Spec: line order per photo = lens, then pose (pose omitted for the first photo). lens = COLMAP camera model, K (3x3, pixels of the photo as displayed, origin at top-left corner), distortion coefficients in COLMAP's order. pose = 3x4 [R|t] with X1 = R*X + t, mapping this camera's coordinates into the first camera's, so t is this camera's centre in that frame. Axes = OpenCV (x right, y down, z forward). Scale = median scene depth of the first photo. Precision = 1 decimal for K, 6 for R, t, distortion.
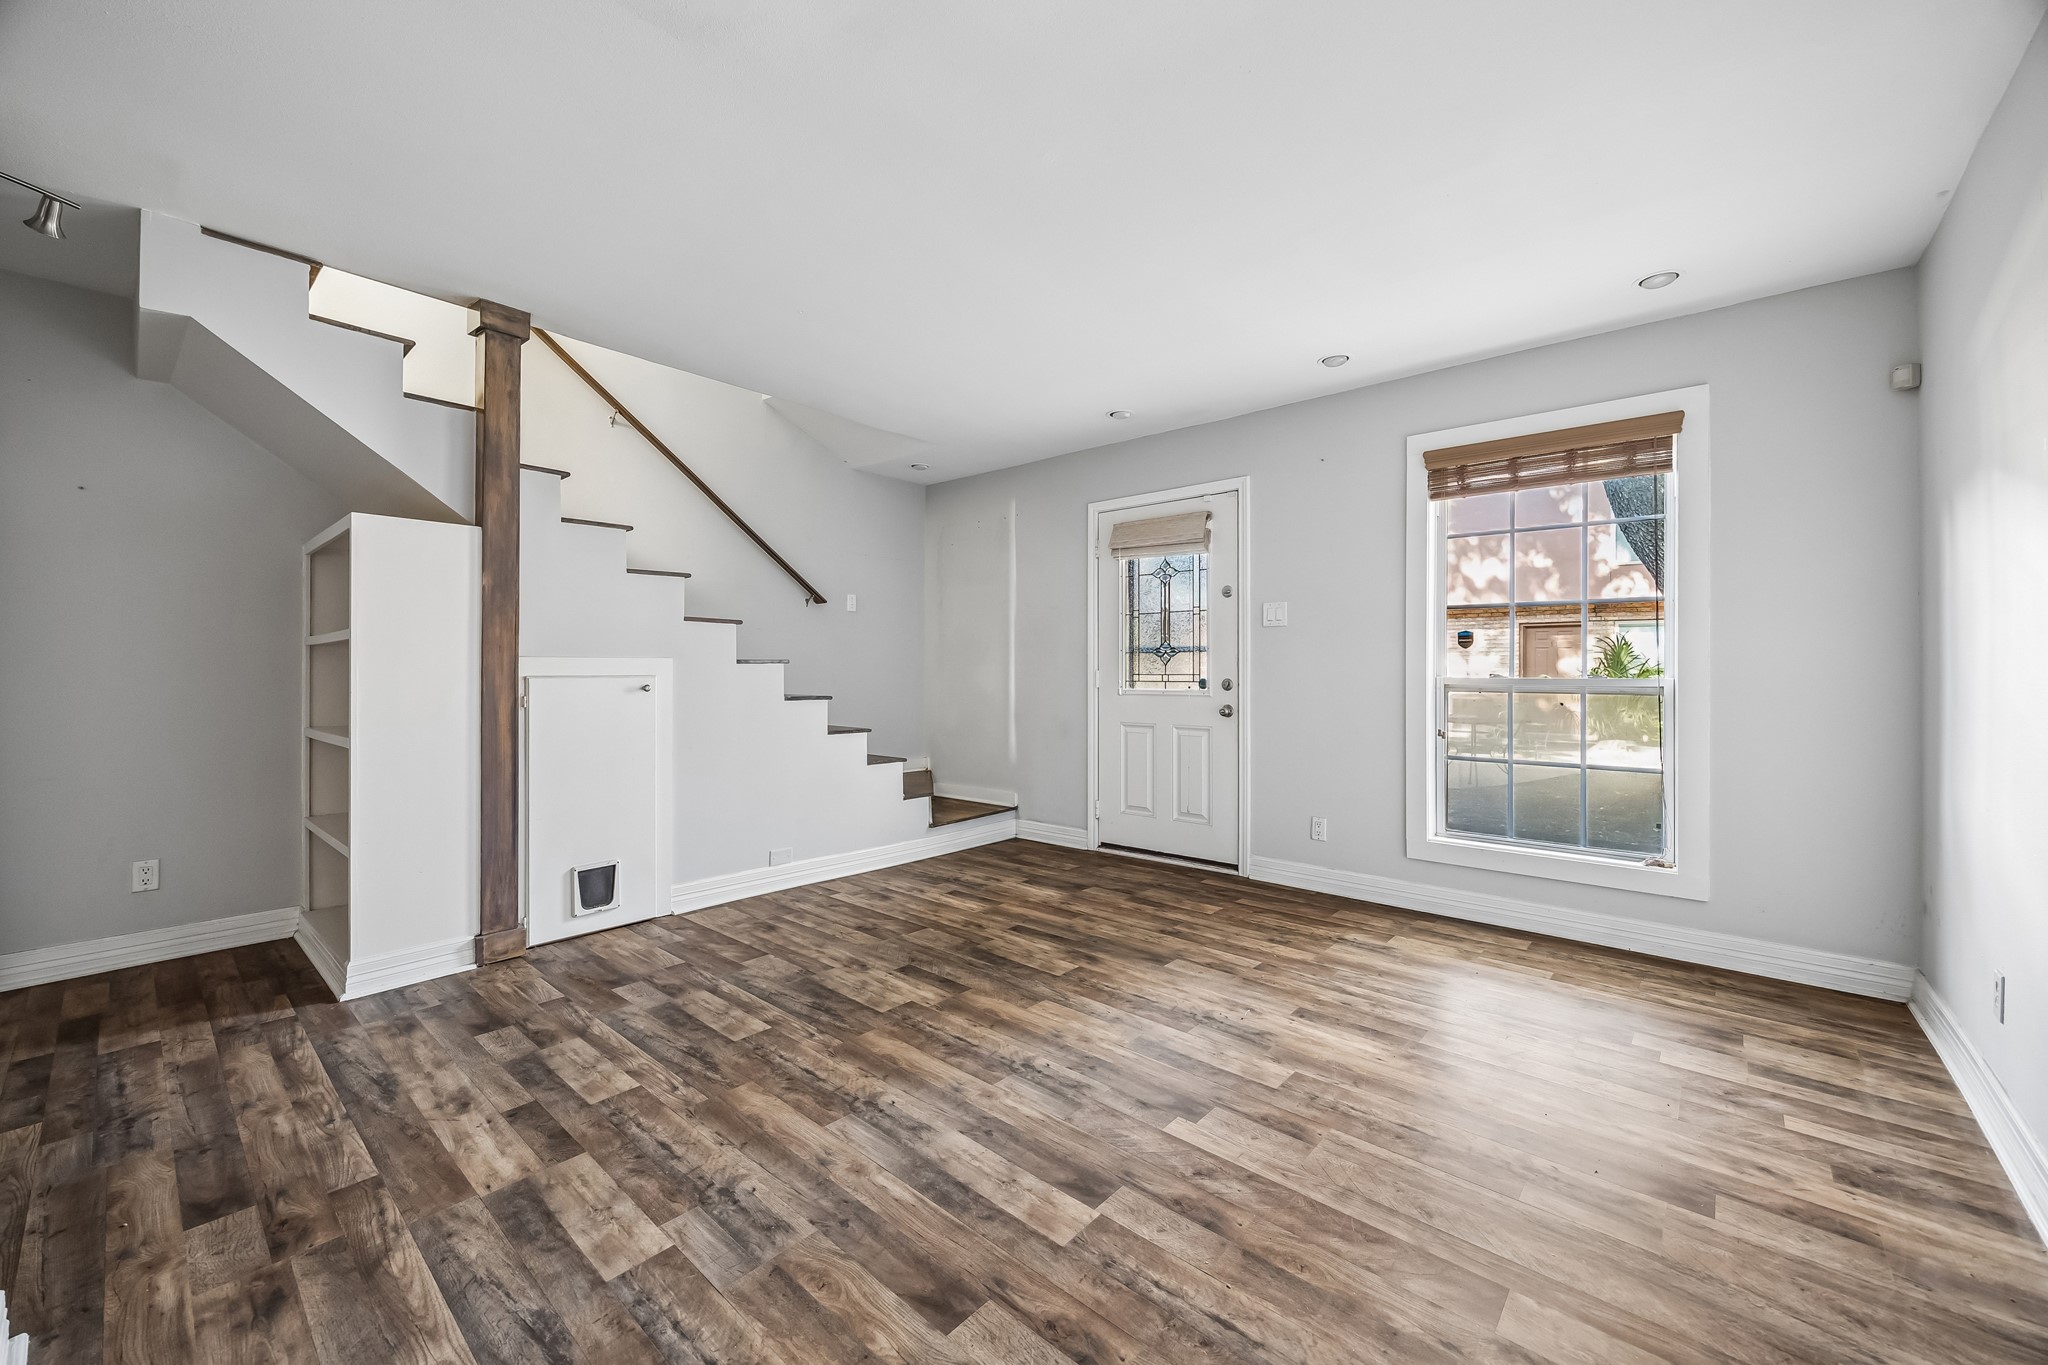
lens RADIAL K [[796.3, 0, 1014.8], [0, 796.3, 672.7], [0, 0, 1]] dist [-0.003750, -0.000440]
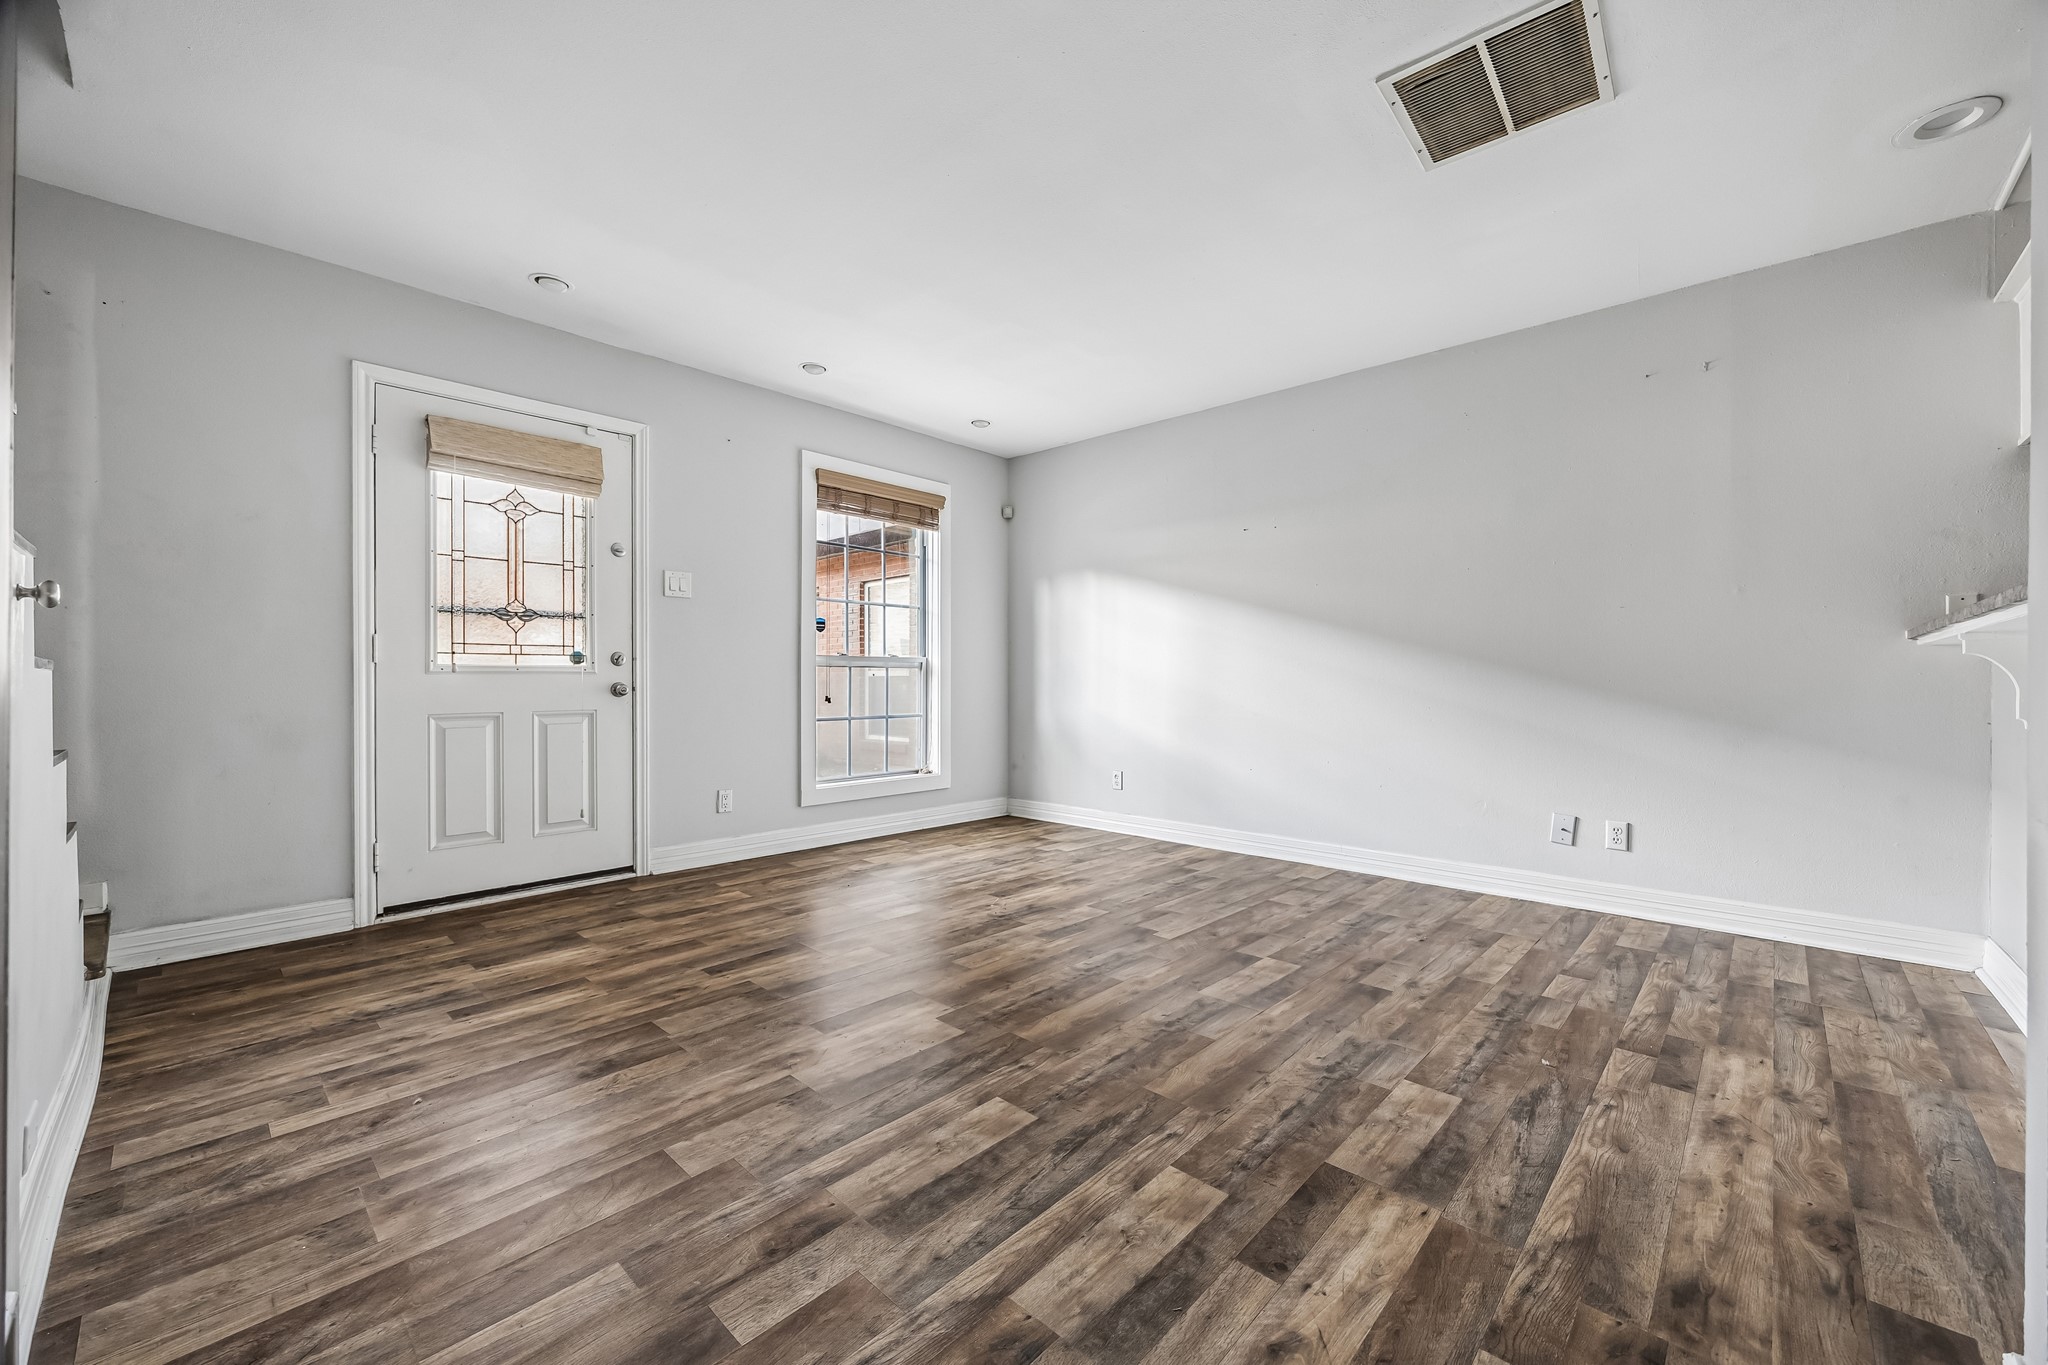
lens RADIAL K [[796.3, 0, 1035.0], [0, 796.3, 674.5], [0, 0, 1]] dist [-0.003750, -0.000440]
pose [[0.024499, 0.006717, 0.999677, -1.038931], [0.003446, 0.999971, -0.006804, 0.070640], [-0.999694, 0.003612, 0.024475, 0.960673]]
